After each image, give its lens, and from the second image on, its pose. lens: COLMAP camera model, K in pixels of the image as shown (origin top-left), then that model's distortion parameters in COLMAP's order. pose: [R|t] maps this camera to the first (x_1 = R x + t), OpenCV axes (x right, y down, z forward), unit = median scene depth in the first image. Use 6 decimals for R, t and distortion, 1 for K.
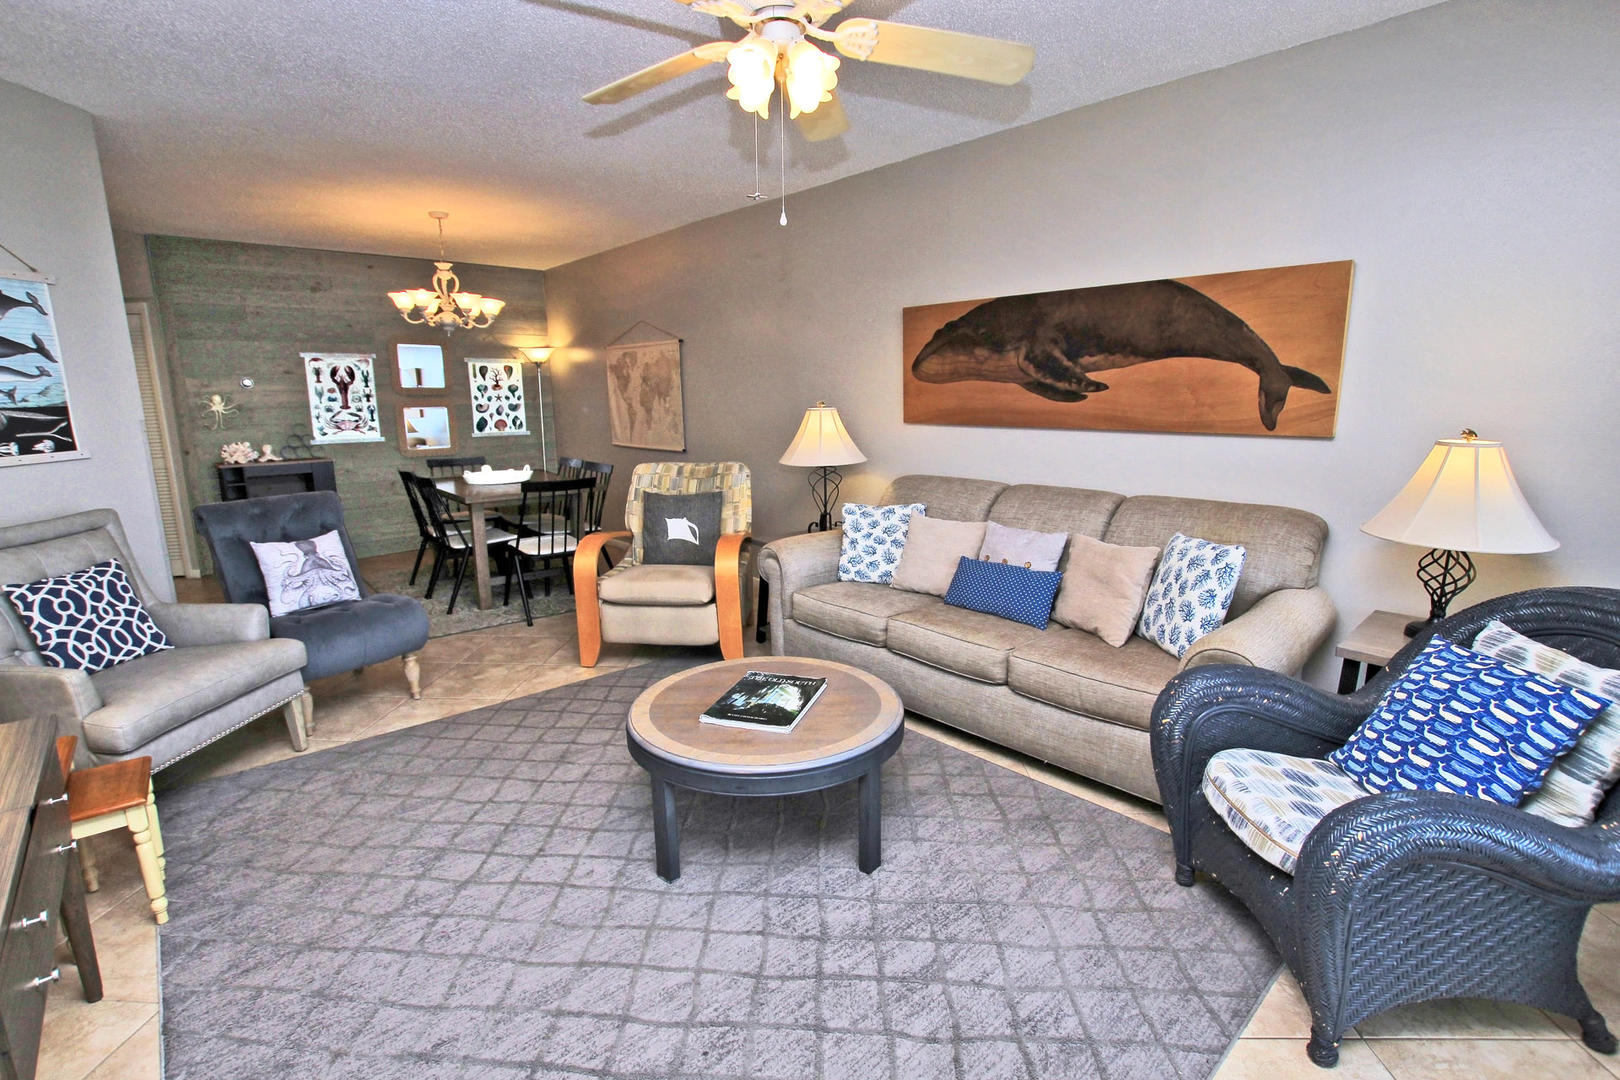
lens RADIAL K [[753.4, 0, 811.5], [0, 753.4, 541.2], [0, 0, 1]] dist [-0.035201, 0.005866]
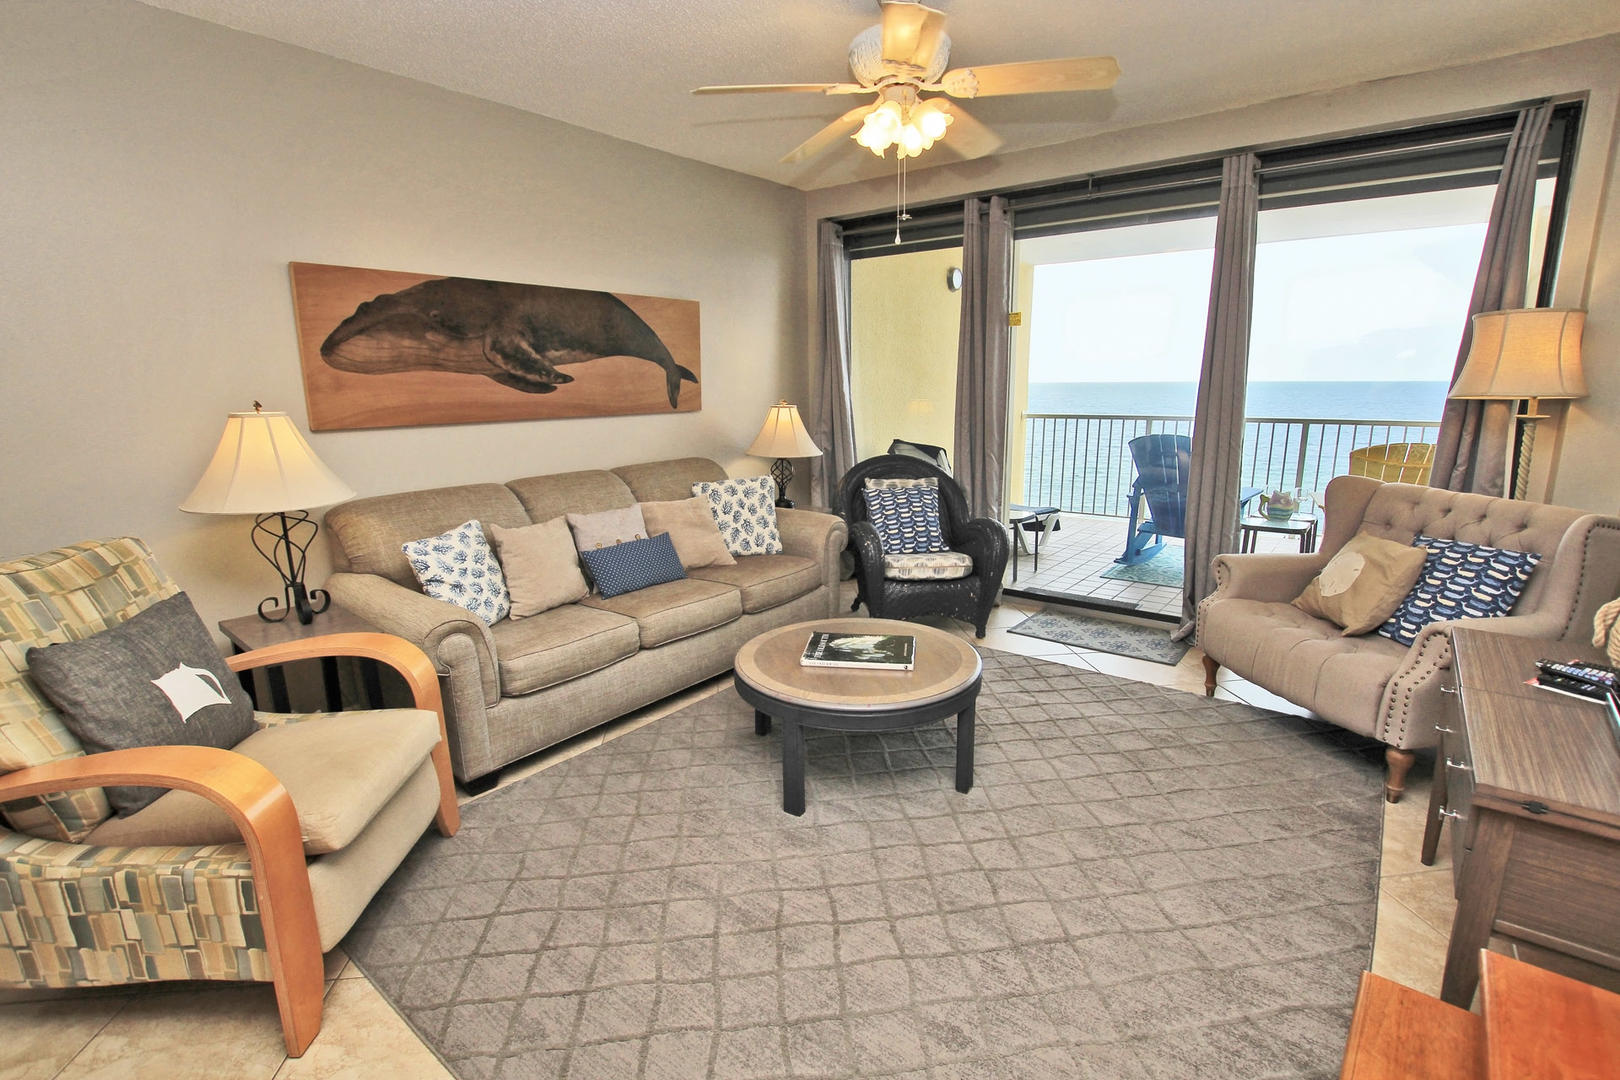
lens RADIAL K [[753.4, 0, 805.9], [0, 753.4, 539.5], [0, 0, 1]] dist [-0.035201, 0.005866]
pose [[-0.156466, -0.190176, 0.969201, -0.737607], [0.203580, 0.954007, 0.220060, -0.140929], [-0.966475, 0.231742, -0.110553, 0.778394]]
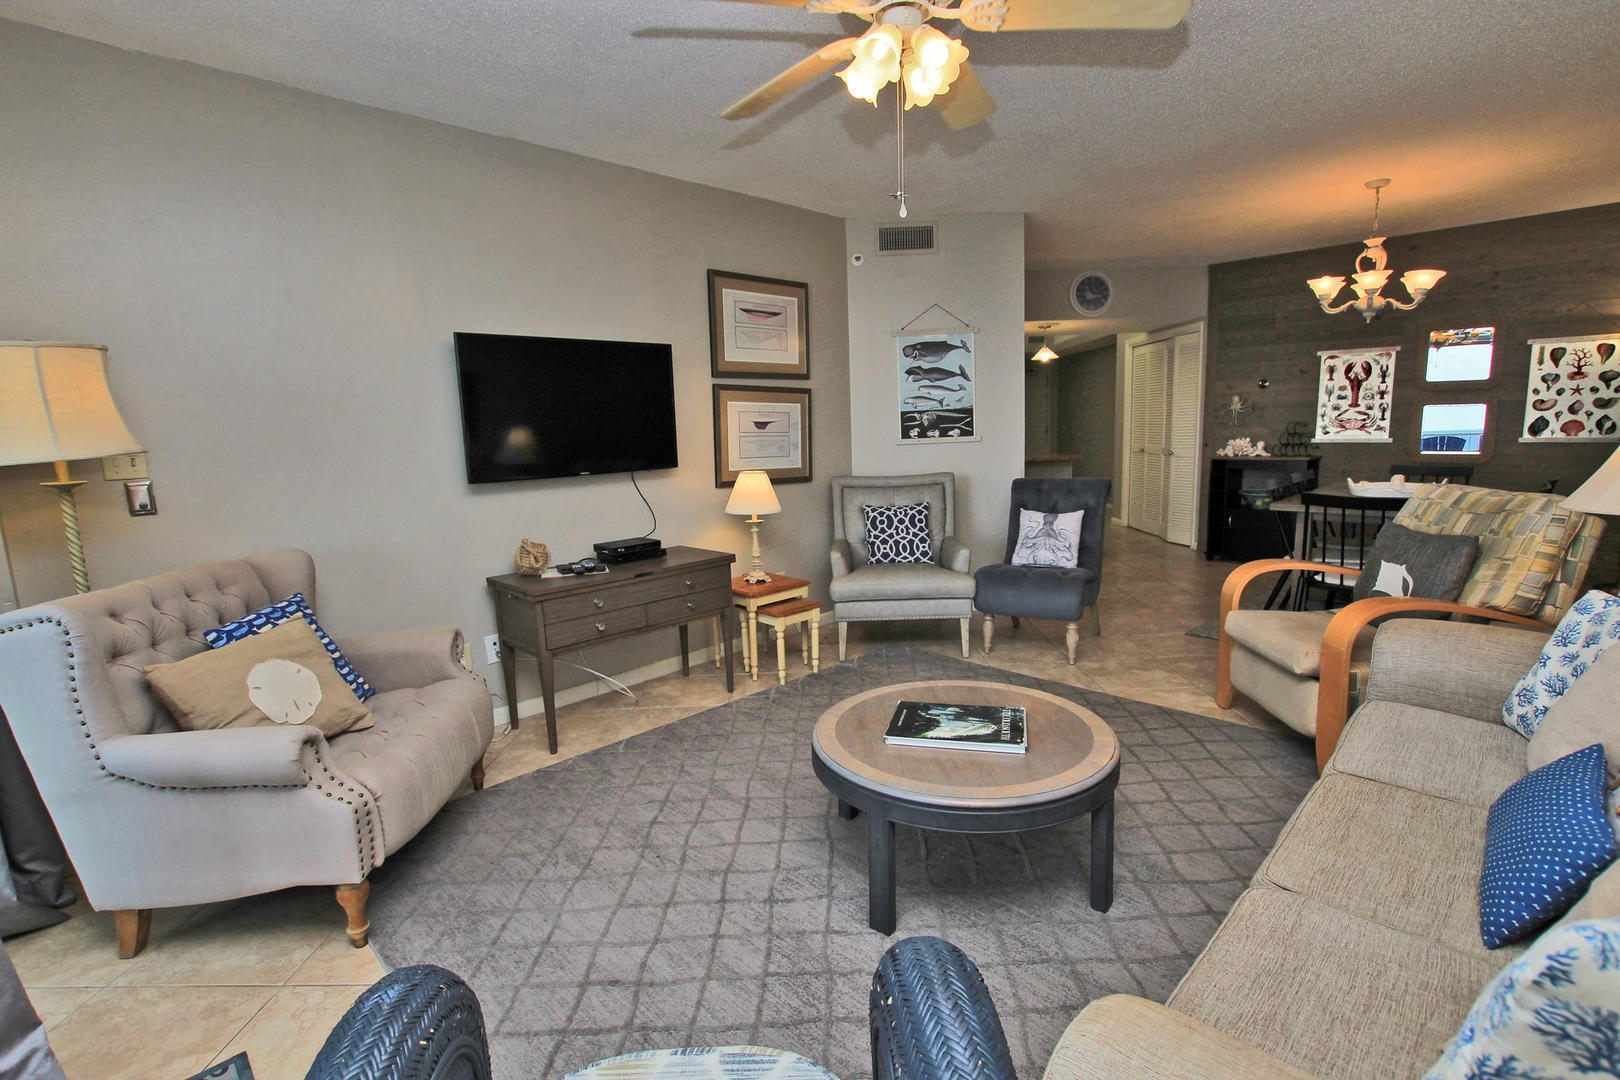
lens RADIAL K [[753.4, 0, 809.1], [0, 753.4, 540.6], [0, 0, 1]] dist [-0.035201, 0.005866]
pose [[0.046709, 0.160128, -0.985991, 0.536256], [-0.157086, 0.975964, 0.151058, -0.079712], [0.986480, 0.147830, 0.070740, 0.483405]]
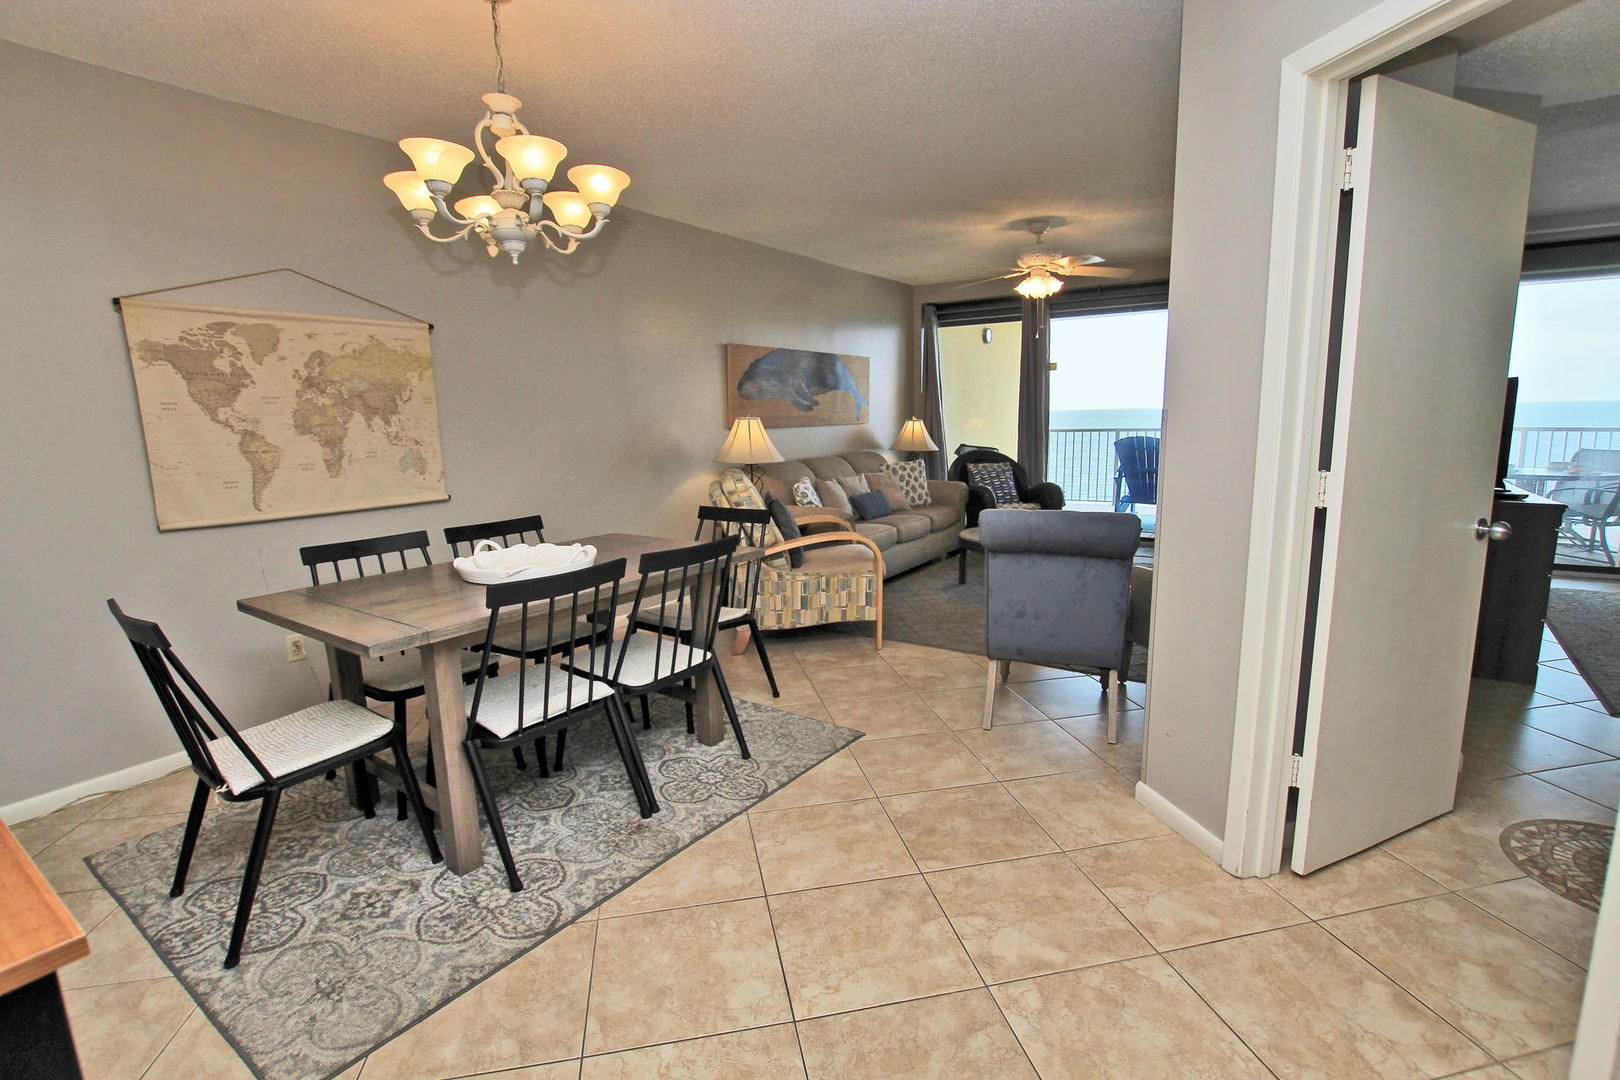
lens RADIAL K [[753.4, 0, 811.2], [0, 753.4, 541.2], [0, 0, 1]] dist [-0.035201, 0.005866]
pose [[-0.240258, -0.151263, 0.958851, -1.423593], [0.208762, 0.956619, 0.203220, -0.245941], [-0.947995, 0.248997, -0.198258, 1.387856]]
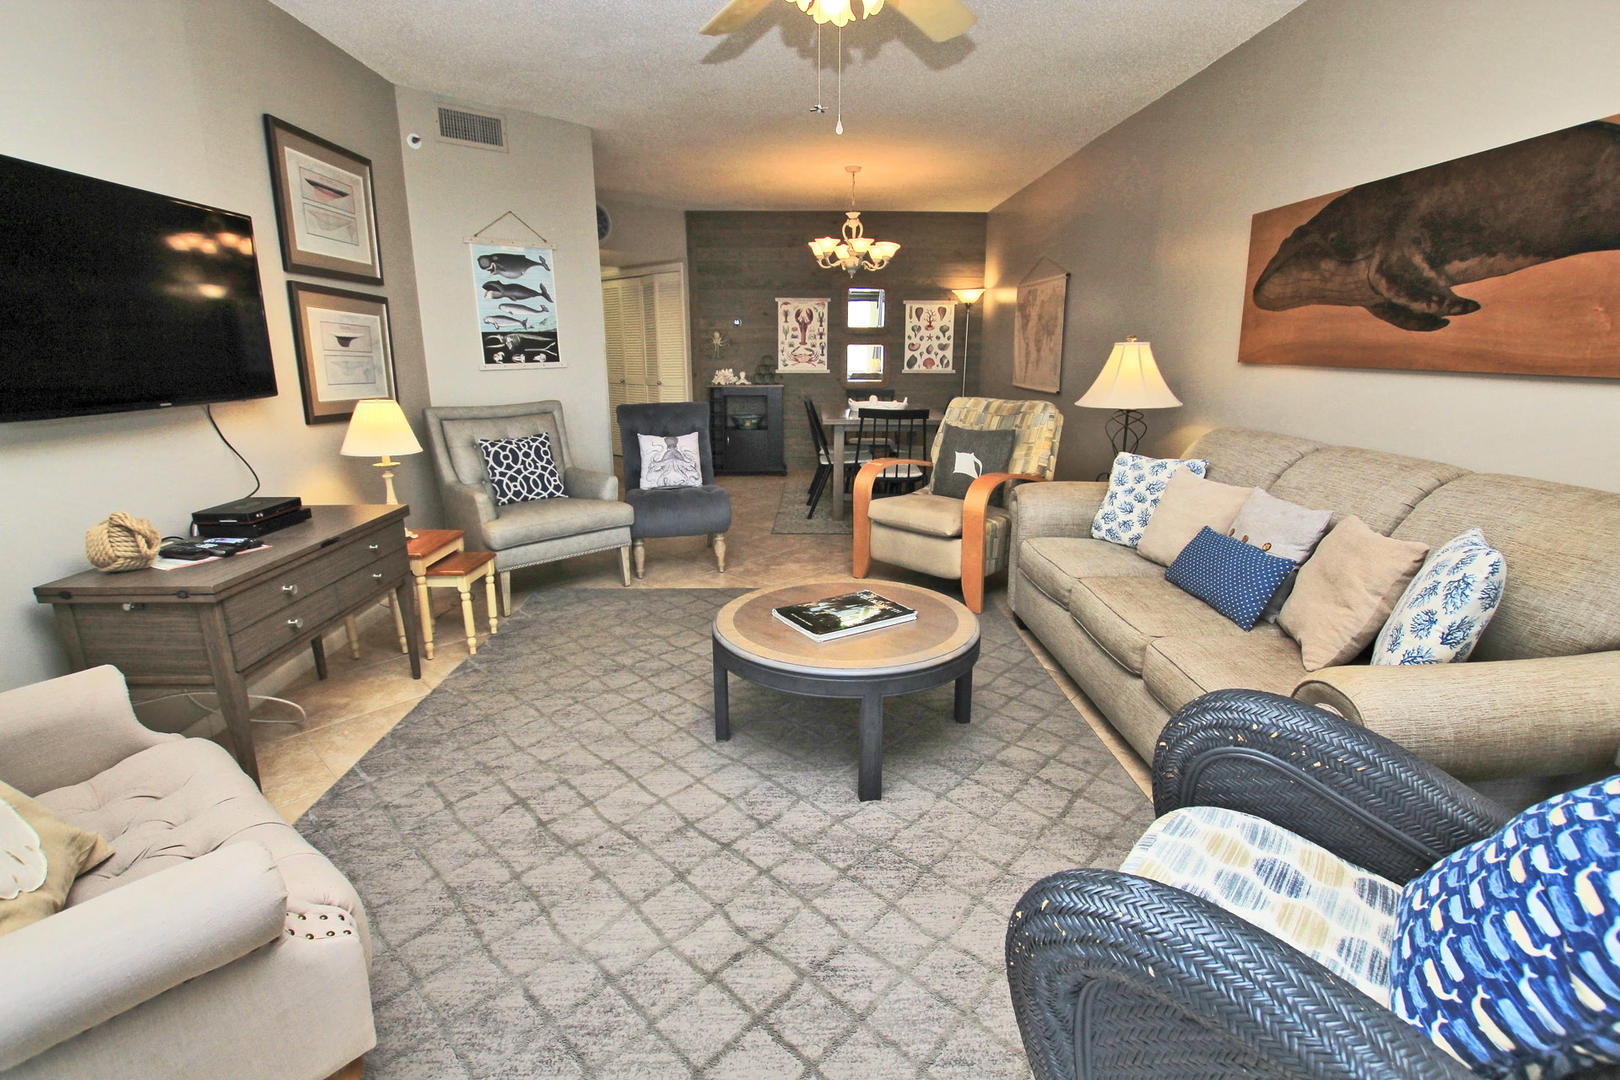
lens RADIAL K [[753.4, 0, 810.1], [0, 753.4, 541.9], [0, 0, 1]] dist [-0.035201, 0.005866]
pose [[0.760313, 0.170159, -0.626873, 0.358295], [-0.130474, 0.985416, 0.109235, 0.004681], [0.636318, -0.001262, 0.771426, 0.116715]]
